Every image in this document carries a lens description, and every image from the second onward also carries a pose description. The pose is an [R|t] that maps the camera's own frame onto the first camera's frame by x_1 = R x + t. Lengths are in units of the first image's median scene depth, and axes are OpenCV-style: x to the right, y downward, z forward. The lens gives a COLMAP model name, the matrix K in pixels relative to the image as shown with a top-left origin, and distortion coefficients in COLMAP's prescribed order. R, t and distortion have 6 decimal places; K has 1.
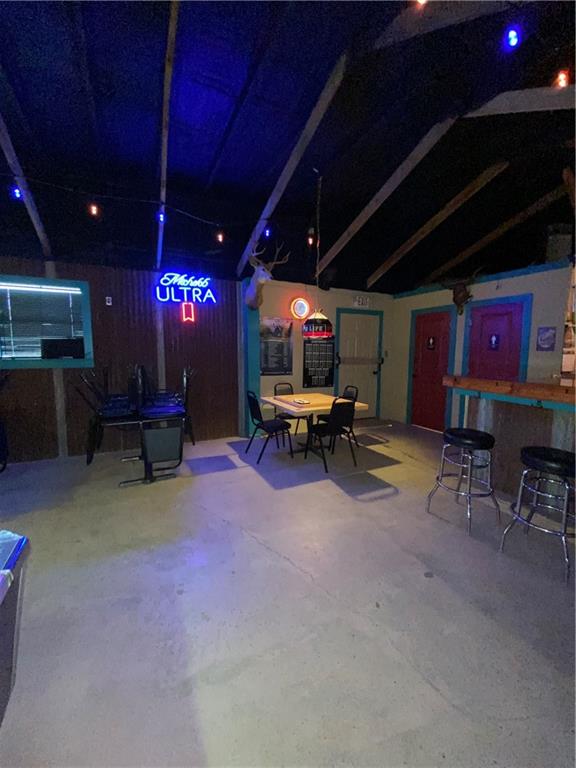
lens RADIAL K [[310.8, 0, 284.9], [0, 310.8, 386.0], [0, 0, 1]] dist [-0.003011, -0.007850]
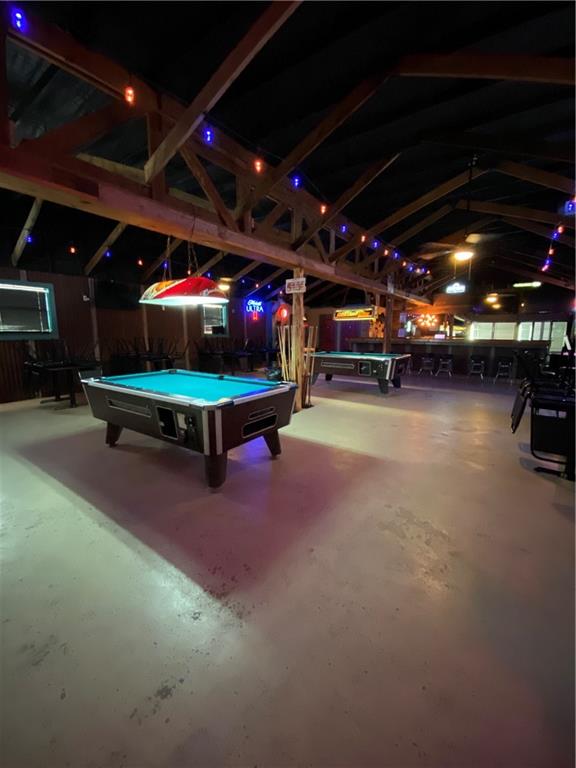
lens RADIAL K [[310.8, 0, 290.7], [0, 310.8, 382.2], [0, 0, 1]] dist [-0.003011, -0.007850]
pose [[0.872627, -0.076627, 0.482338, -1.311225], [0.056253, 0.996812, 0.056588, 0.170455], [-0.485137, -0.022247, 0.874155, -1.332637]]
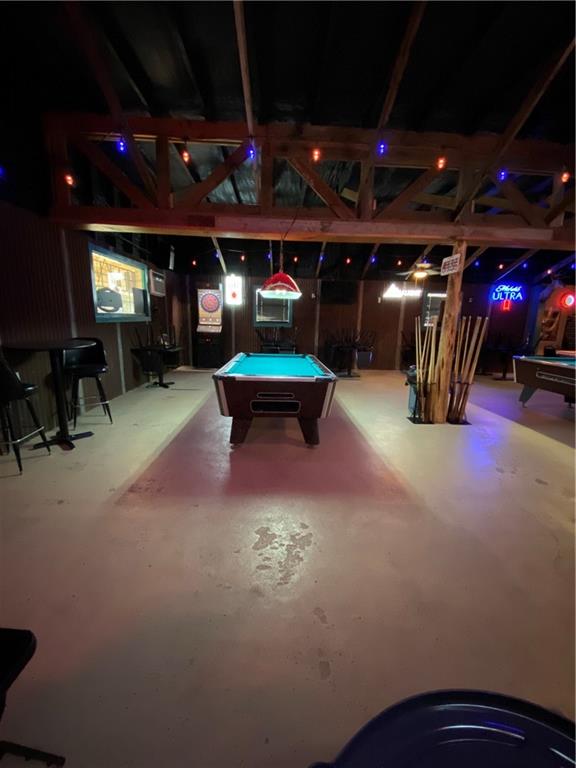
lens RADIAL K [[310.8, 0, 283.2], [0, 310.8, 380.6], [0, 0, 1]] dist [-0.003011, -0.007850]
pose [[0.911211, 0.090007, -0.401987, -0.769883], [-0.064729, 0.995000, 0.076061, 0.179887], [0.406823, -0.043287, 0.912481, -1.370044]]
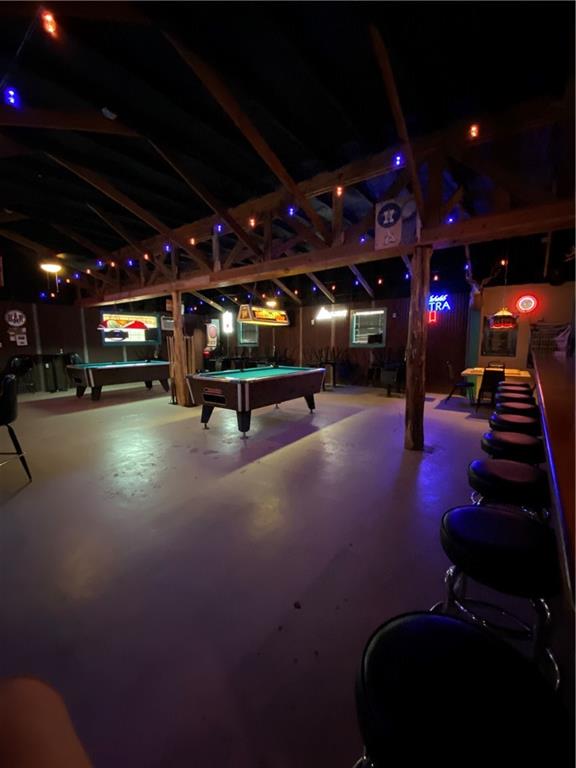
lens RADIAL K [[310.8, 0, 288.2], [0, 310.8, 391.8], [0, 0, 1]] dist [-0.003011, -0.007850]
pose [[0.458547, 0.124504, -0.879905, 0.917134], [-0.097794, 0.991193, 0.089288, 0.107169], [0.883273, 0.045107, 0.466684, -0.525023]]
